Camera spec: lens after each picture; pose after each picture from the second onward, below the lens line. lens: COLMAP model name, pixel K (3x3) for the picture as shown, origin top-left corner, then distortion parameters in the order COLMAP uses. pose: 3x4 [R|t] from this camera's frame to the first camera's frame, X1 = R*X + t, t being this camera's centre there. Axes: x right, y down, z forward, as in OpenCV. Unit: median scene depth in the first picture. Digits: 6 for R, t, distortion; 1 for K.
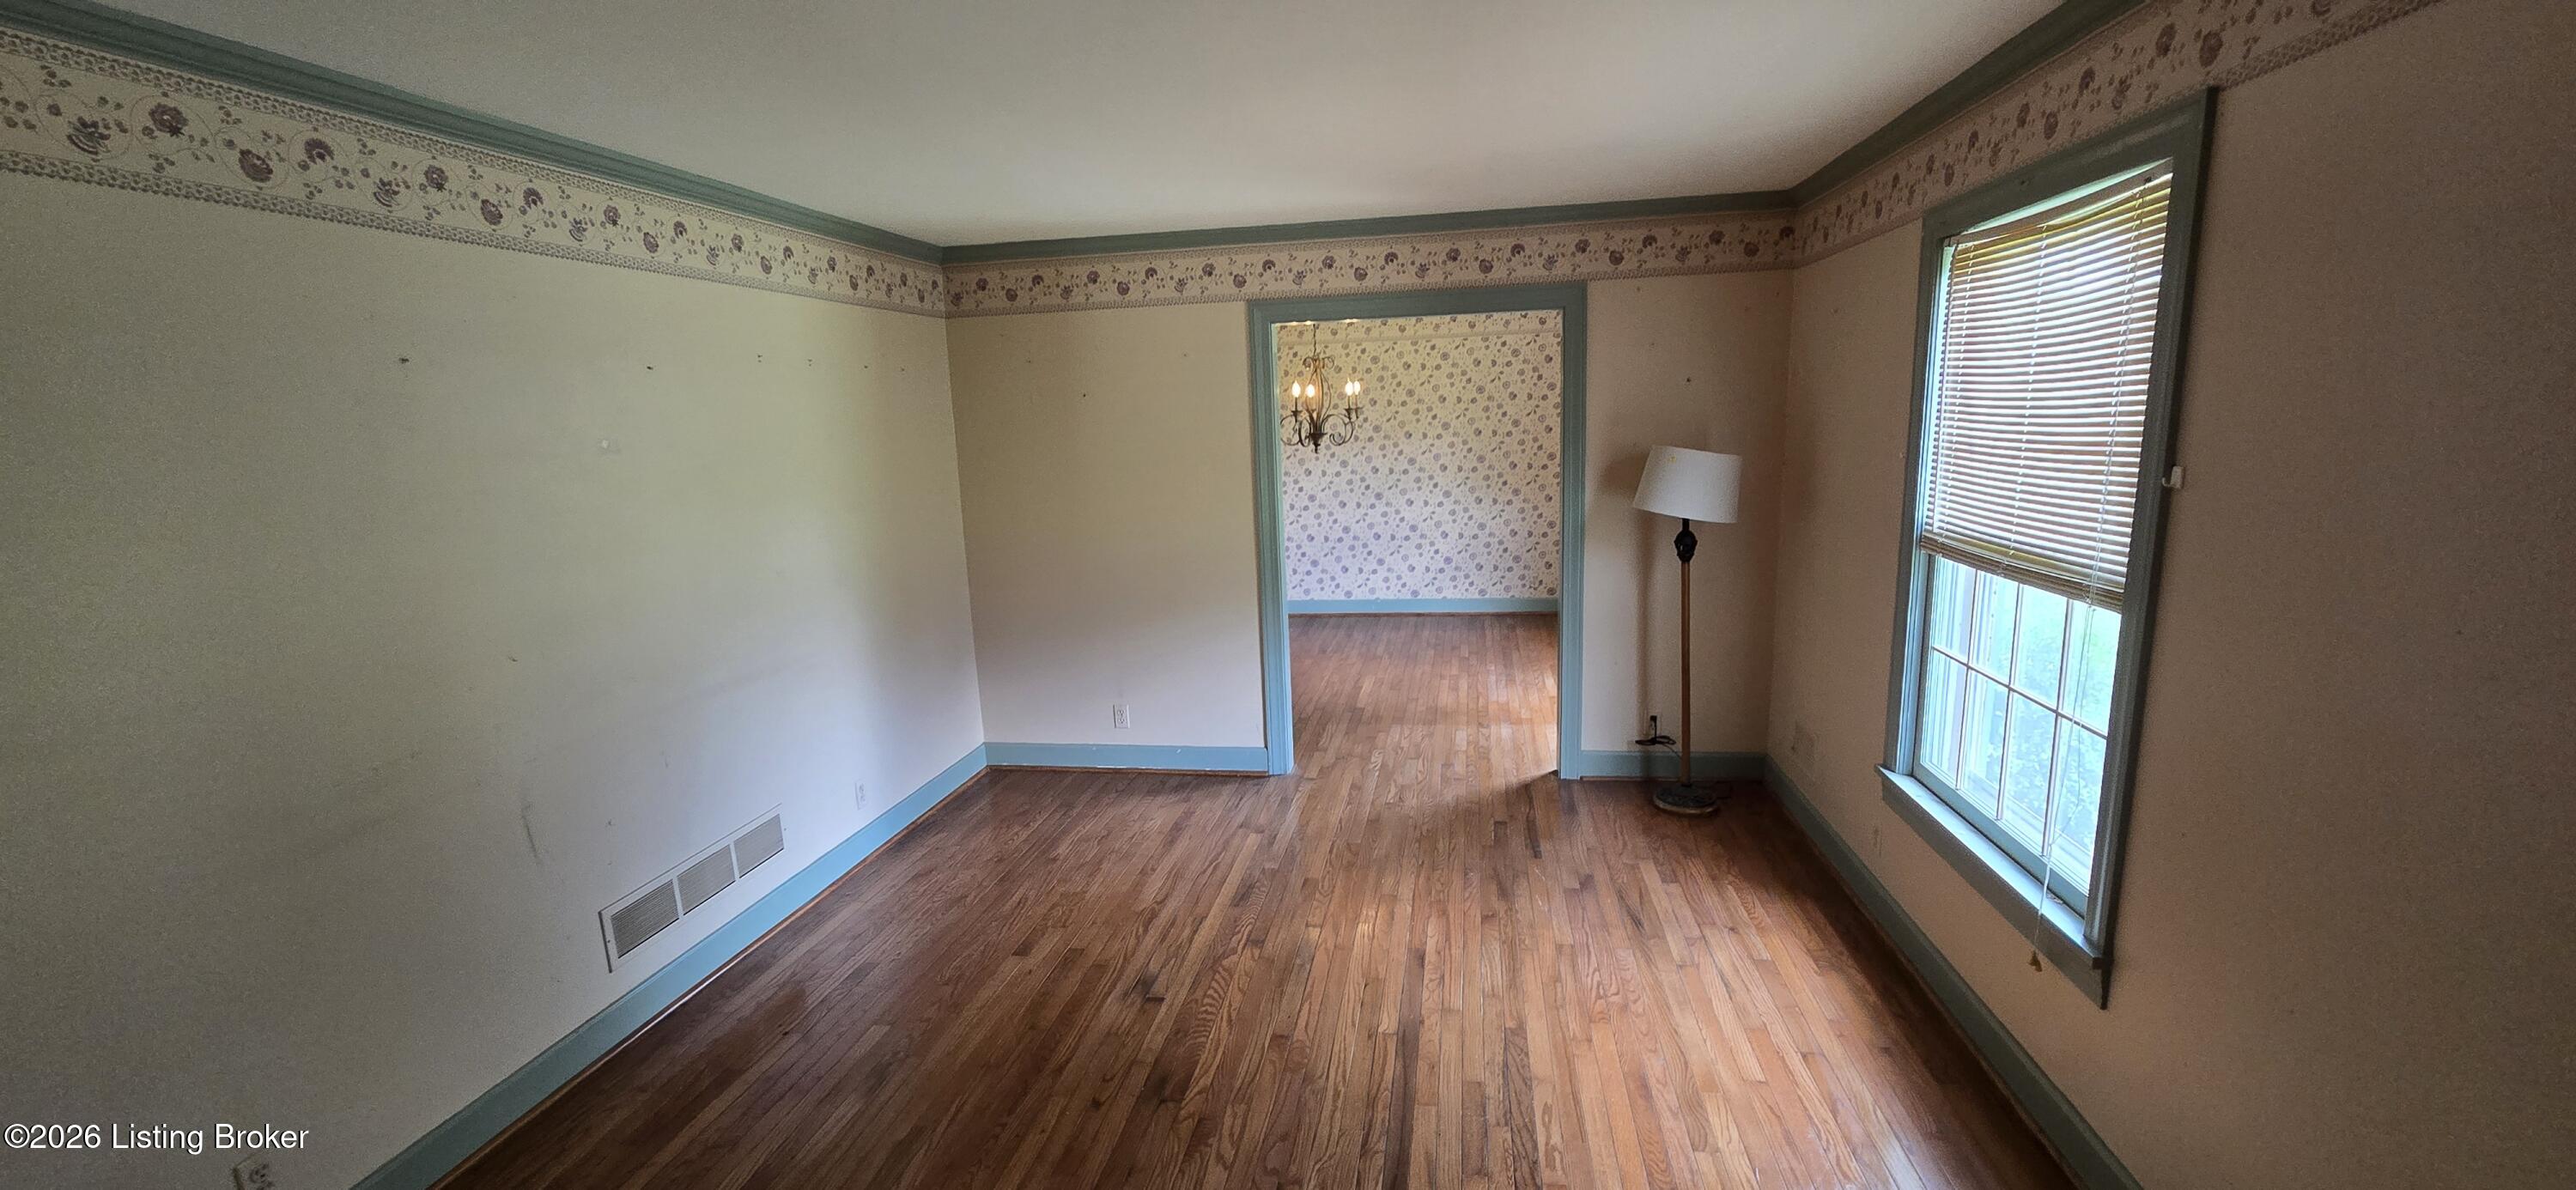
lens RADIAL K [[1043.8, 0, 1319.0], [0, 1043.8, 621.0], [0, 0, 1]] dist [-0.047587, 0.000327]
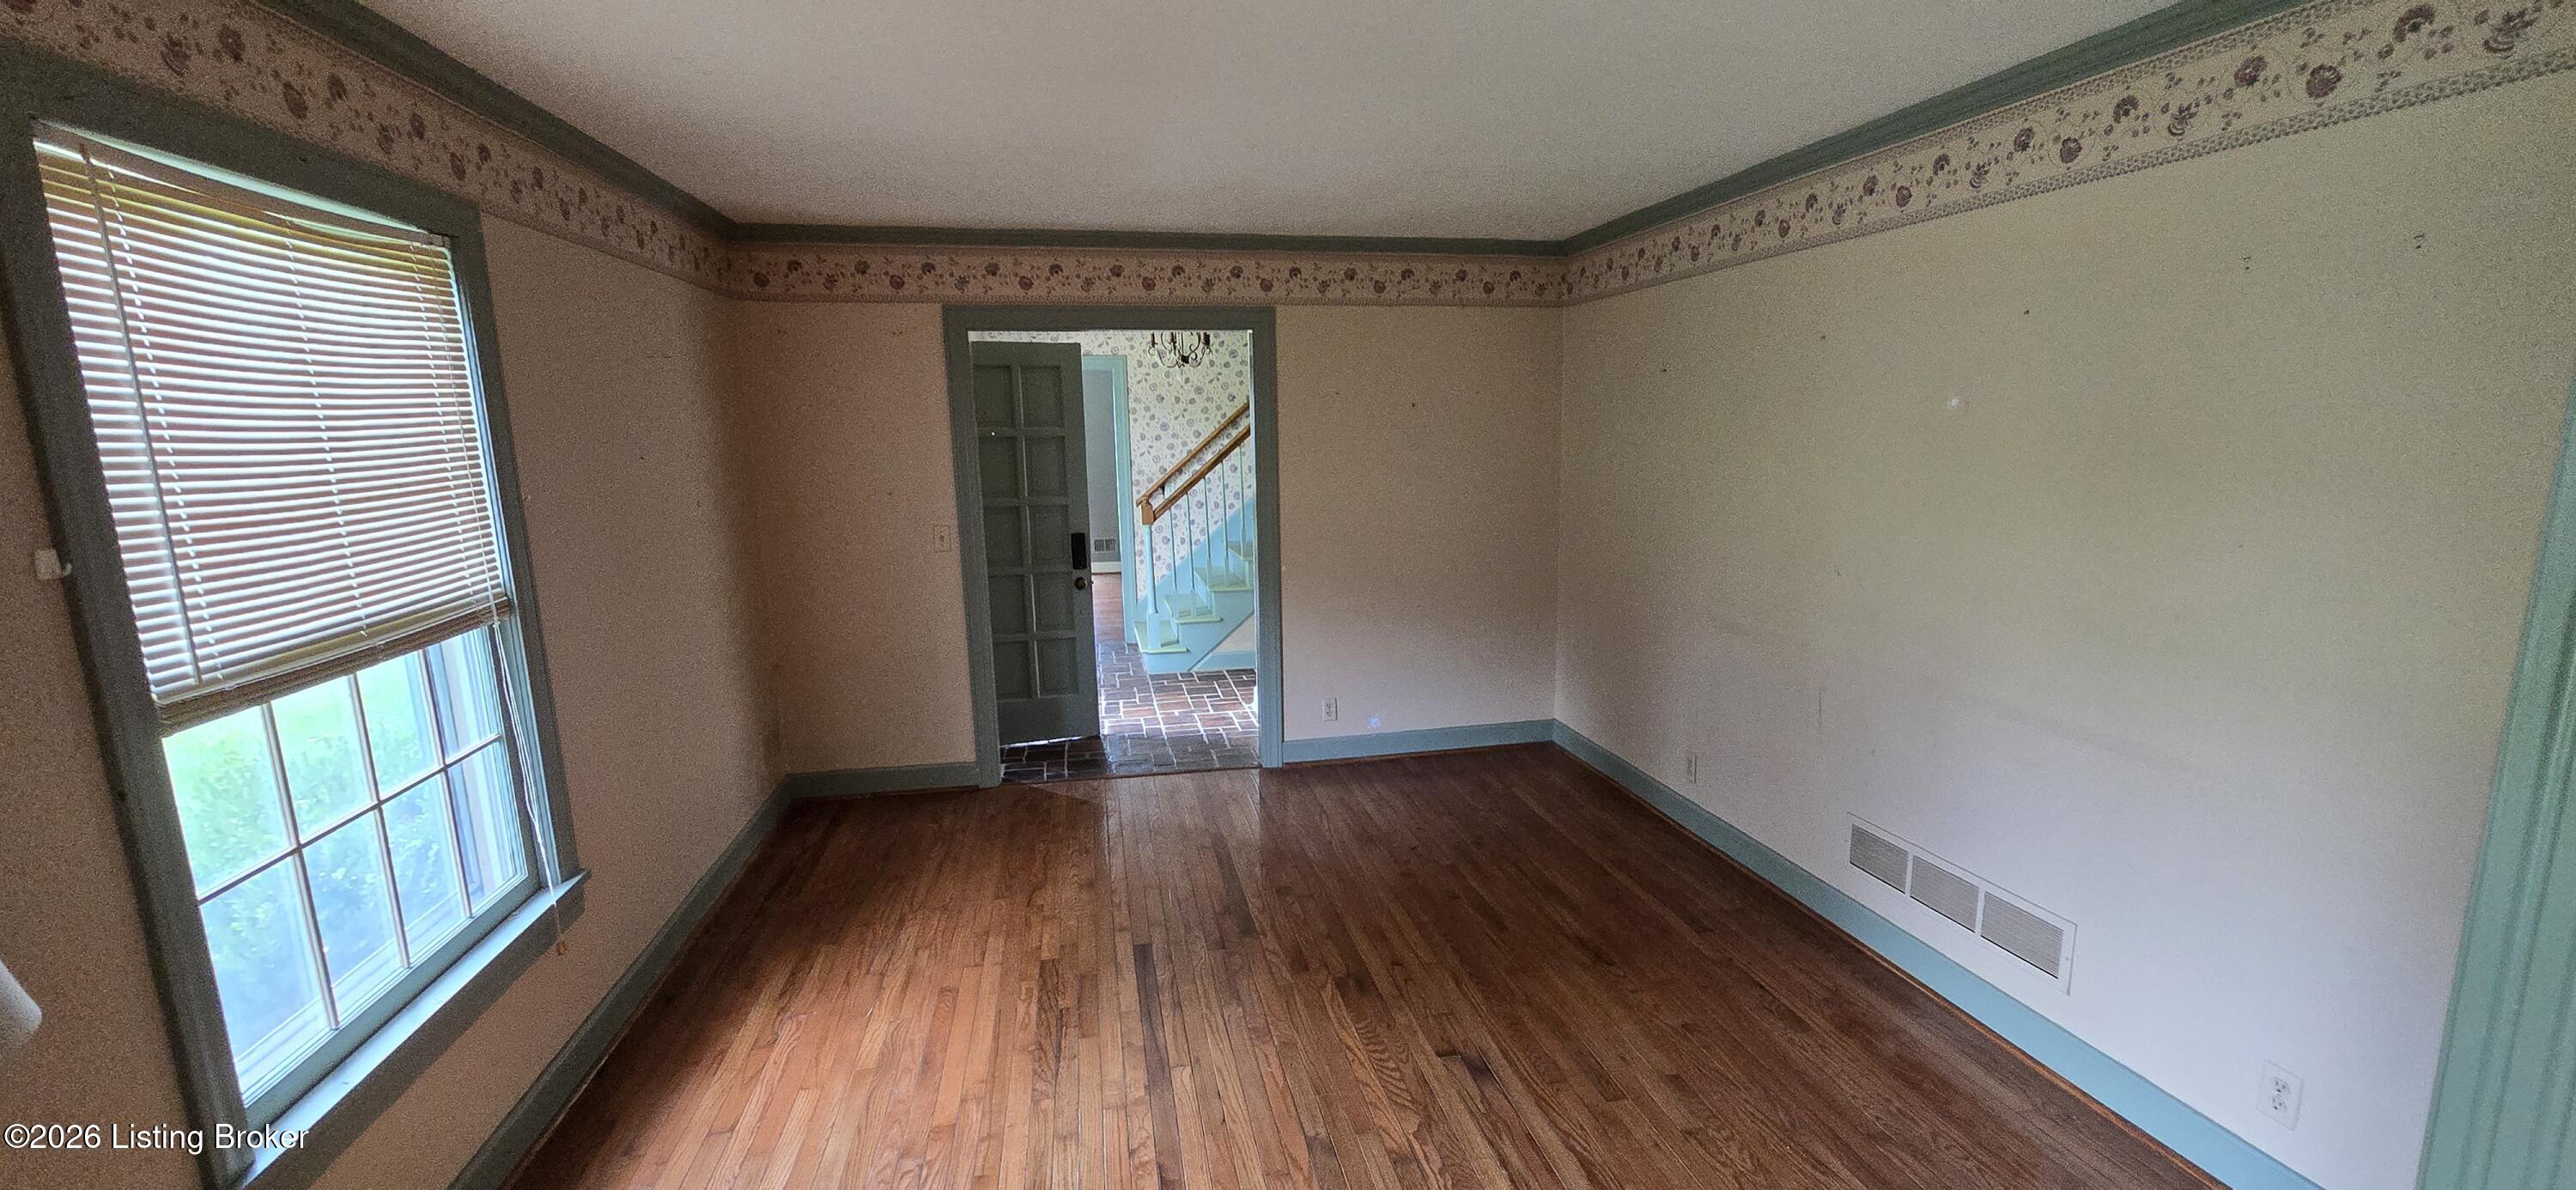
lens RADIAL K [[1017.5, 0, 1288.0], [0, 1017.5, 595.0], [0, 0, 1]] dist [0.000230, 0.000069]
pose [[-0.942291, 0.108327, -0.316784, 0.237684], [-0.012781, 0.933878, 0.357363, -0.366459], [0.334550, 0.340788, -0.878601, 1.825320]]
